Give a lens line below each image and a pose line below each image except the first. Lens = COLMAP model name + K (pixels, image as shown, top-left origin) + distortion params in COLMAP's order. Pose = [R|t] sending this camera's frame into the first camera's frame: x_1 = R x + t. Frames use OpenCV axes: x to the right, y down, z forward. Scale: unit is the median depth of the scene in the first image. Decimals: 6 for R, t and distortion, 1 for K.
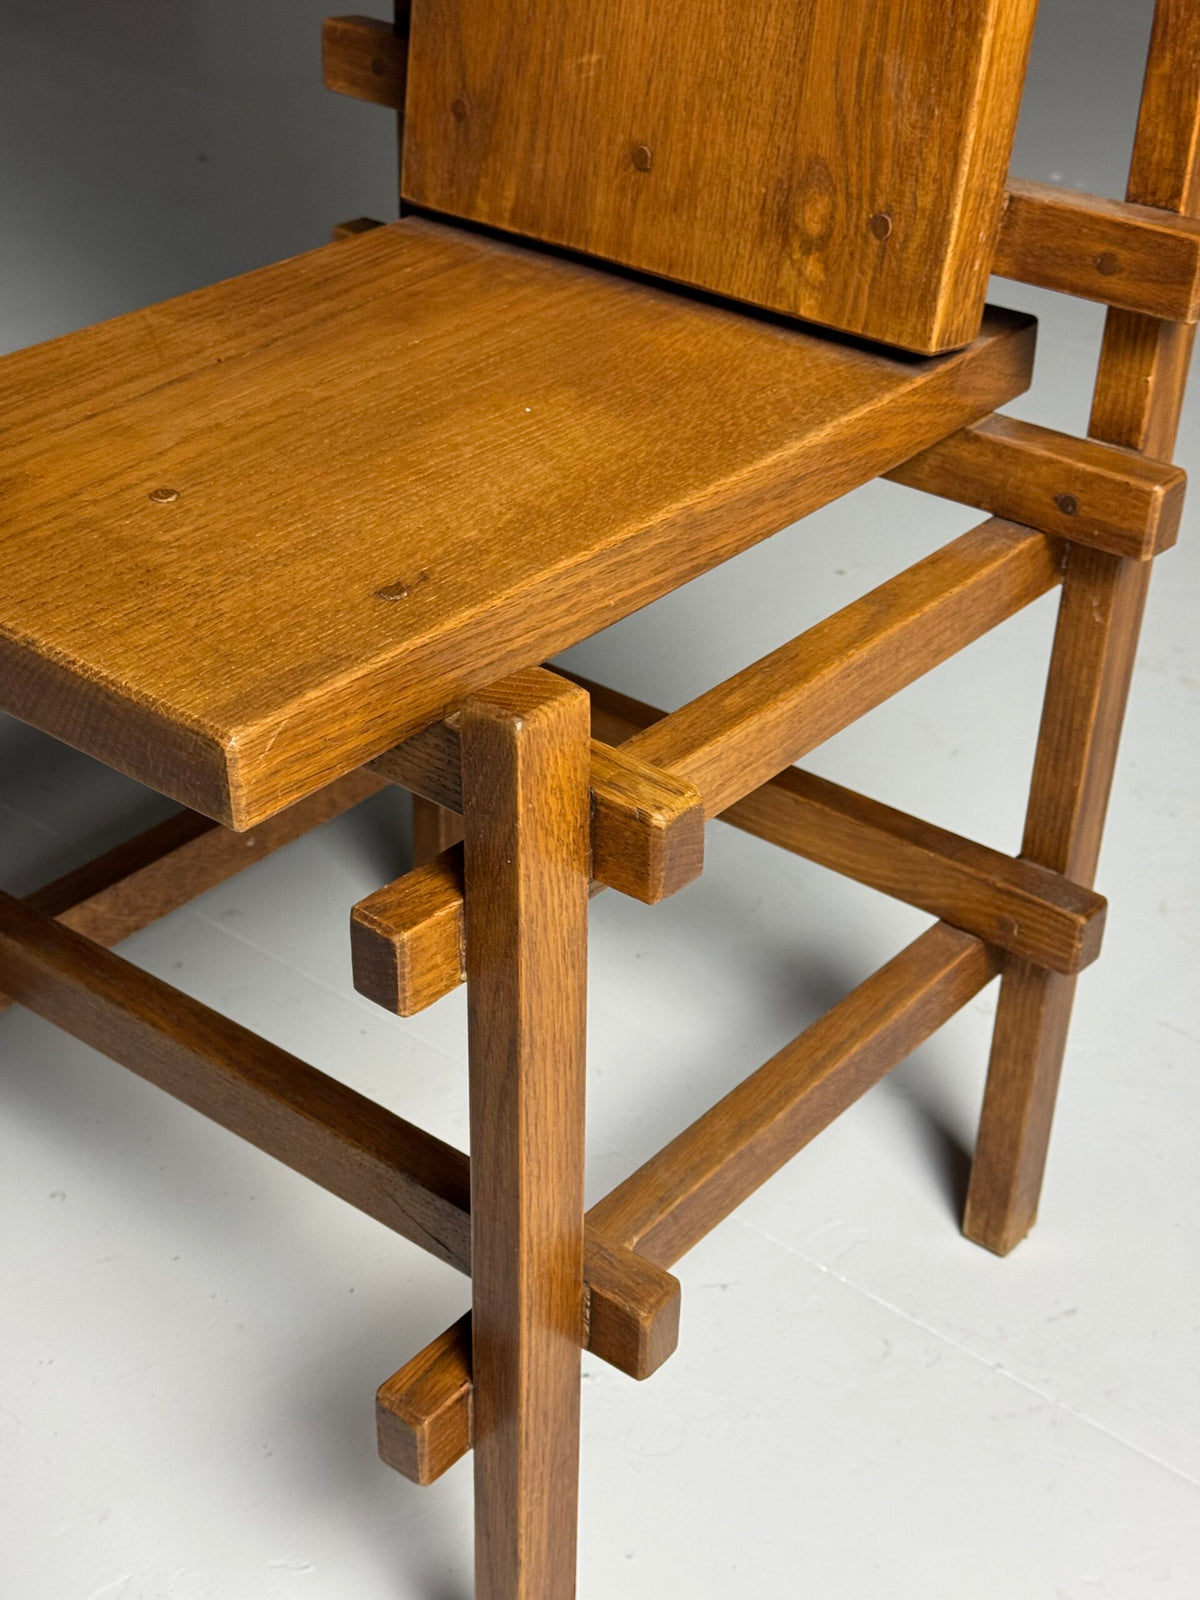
lens RADIAL K [[2240.0, 0, 610.9], [0, 2240.0, 814.1], [0, 0, 1]] dist [0.126021, 0.000000]
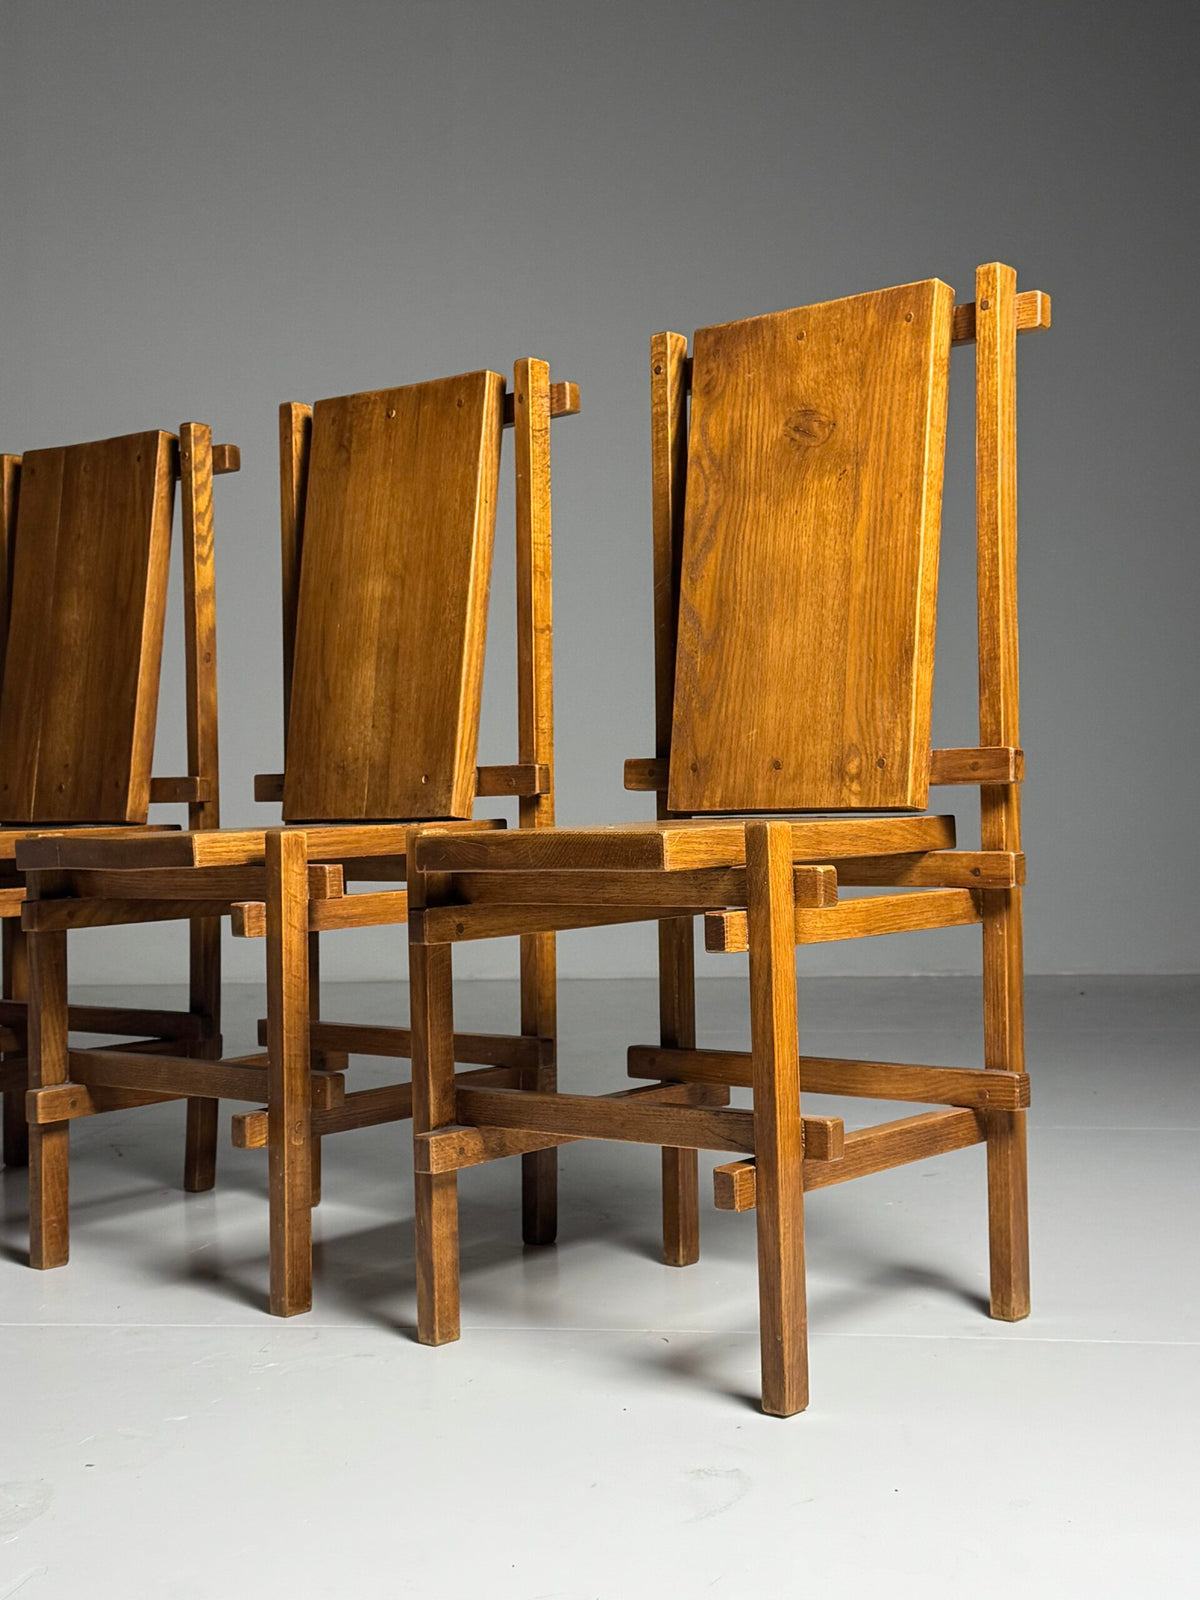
lens RADIAL K [[2134.8, 0, 601.4], [0, 2134.8, 802.8], [0, 0, 1]] dist [0.130725, 0.000000]
pose [[0.998942, -0.045696, -0.005235, -0.168127], [0.035760, 0.843198, -0.536413, 0.980286], [0.028926, 0.535658, 0.843939, -0.909738]]
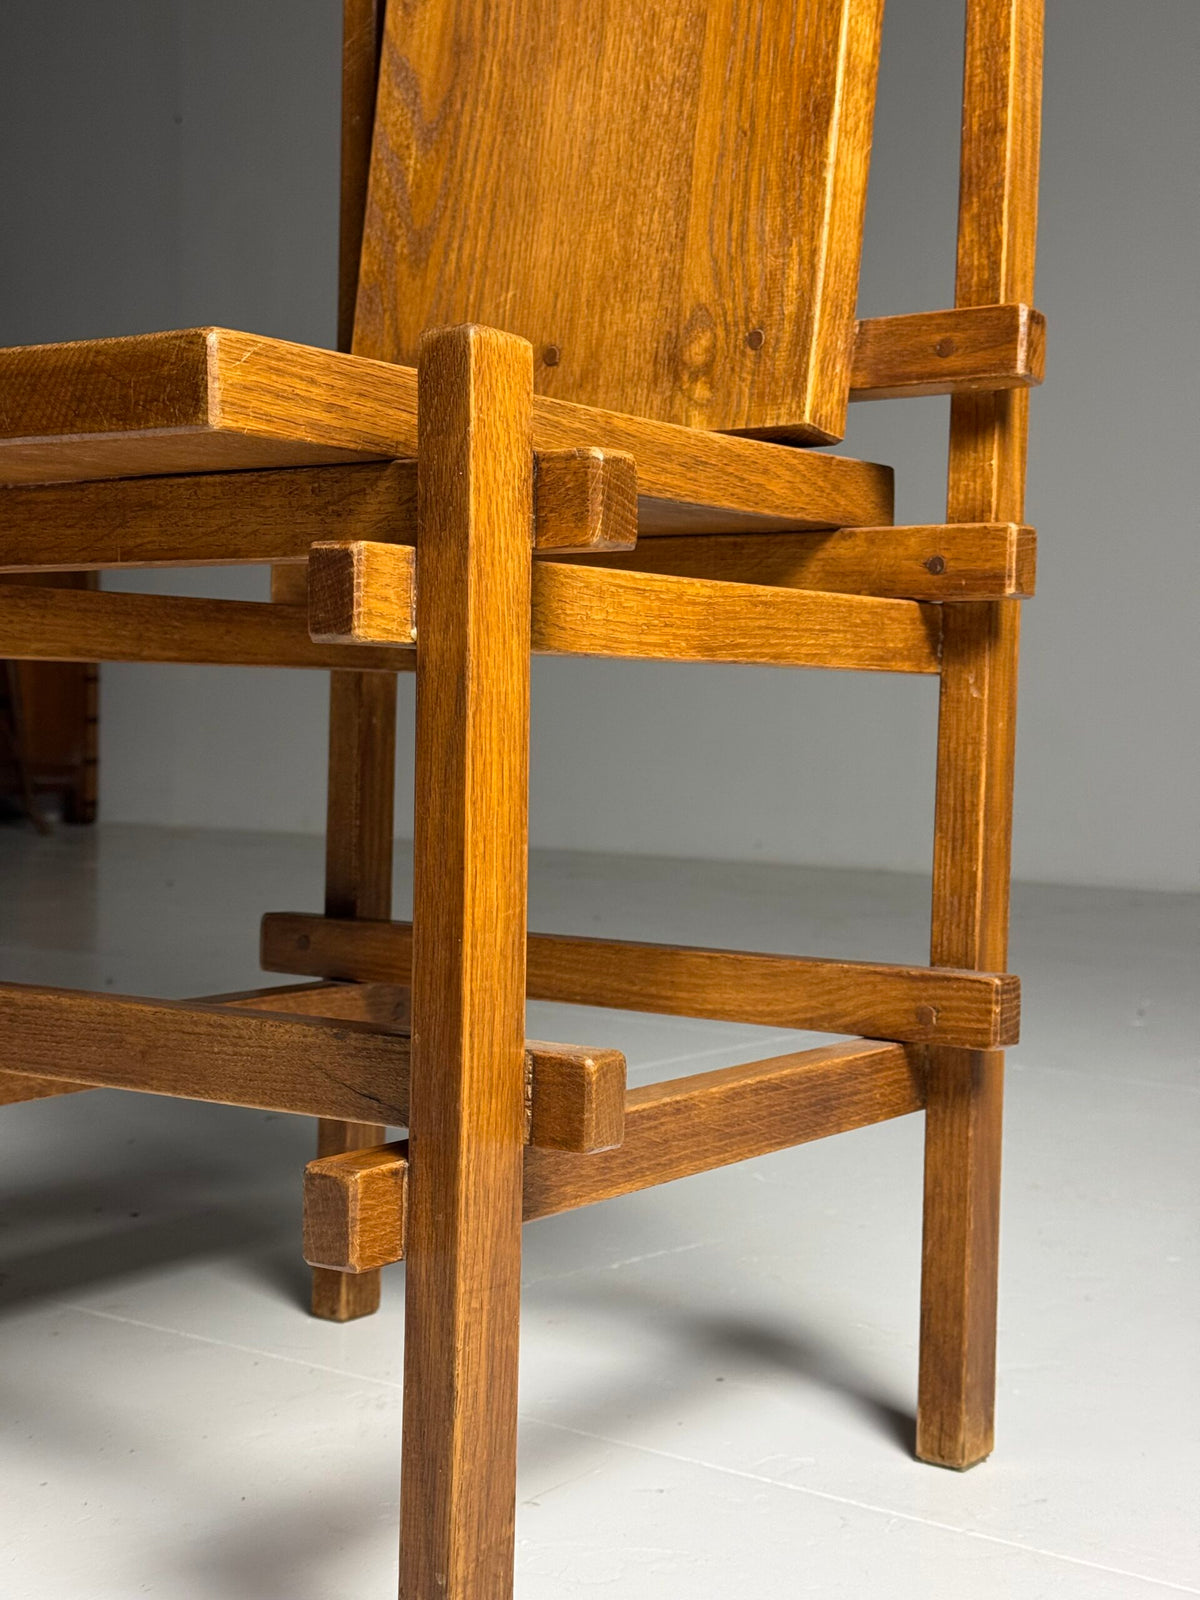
lens RADIAL K [[2240.0, 0, 624.8], [0, 2240.0, 810.3], [0, 0, 1]] dist [0.126021, 0.000000]
pose [[0.997658, -0.004195, 0.068266, -0.030901], [0.038069, 0.863275, -0.503296, 0.538791], [-0.056821, 0.504716, 0.861413, 0.103434]]
